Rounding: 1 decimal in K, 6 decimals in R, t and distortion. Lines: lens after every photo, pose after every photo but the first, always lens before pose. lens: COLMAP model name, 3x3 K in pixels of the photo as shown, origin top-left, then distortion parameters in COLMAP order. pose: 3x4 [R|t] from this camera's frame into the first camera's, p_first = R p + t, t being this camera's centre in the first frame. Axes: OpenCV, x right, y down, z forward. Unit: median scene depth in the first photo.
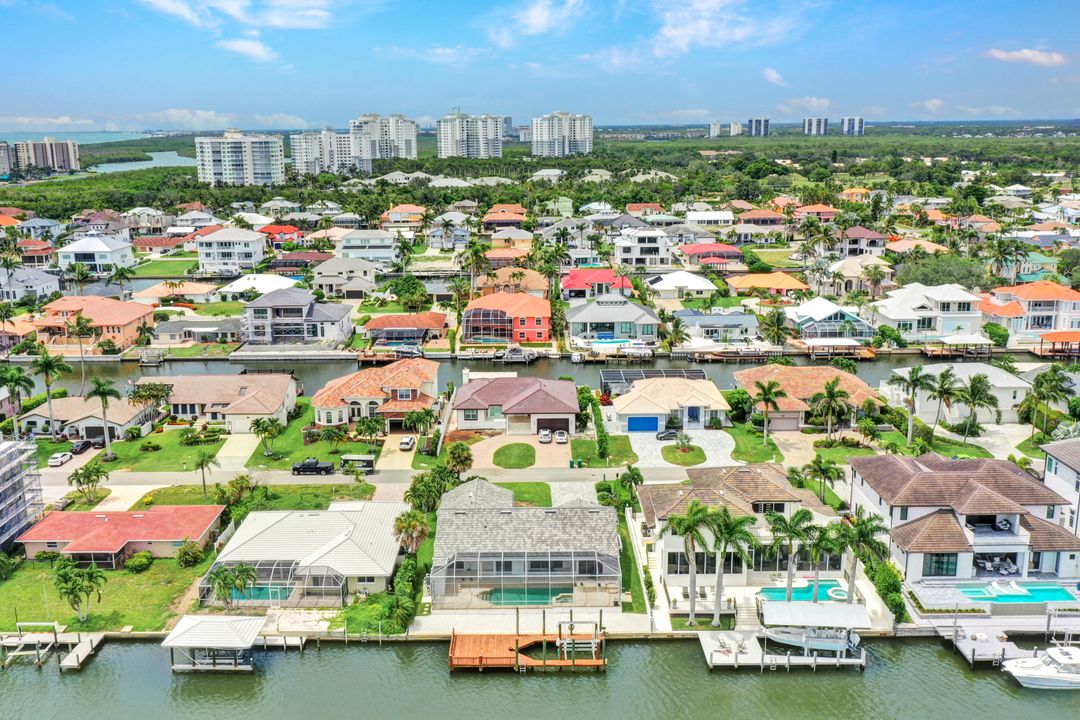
lens RADIAL K [[1027.3, 0, 540.0], [0, 1027.3, 360.0], [0, 0, 1]] dist [0.001461, 0.001121]
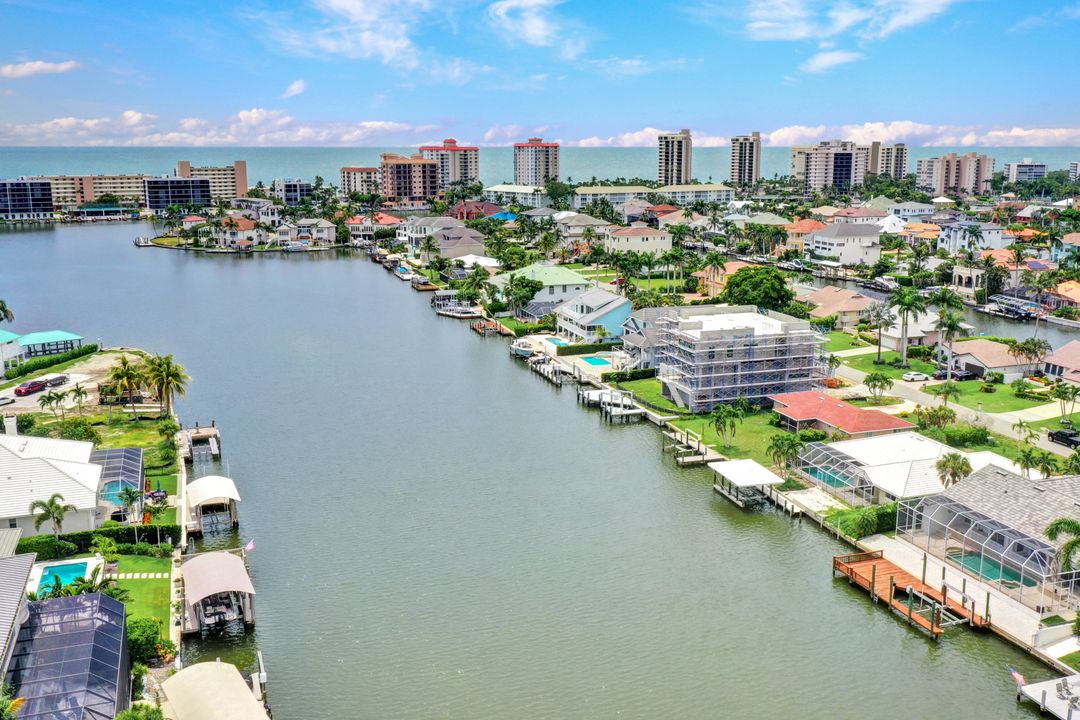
lens RADIAL K [[1027.3, 0, 540.0], [0, 1027.3, 360.0], [0, 0, 1]] dist [0.001461, 0.001121]
pose [[0.313855, 0.207389, -0.926545, 0.728141], [-0.206214, 0.967449, 0.146692, -0.010832], [0.926807, 0.145026, 0.346405, 0.271961]]
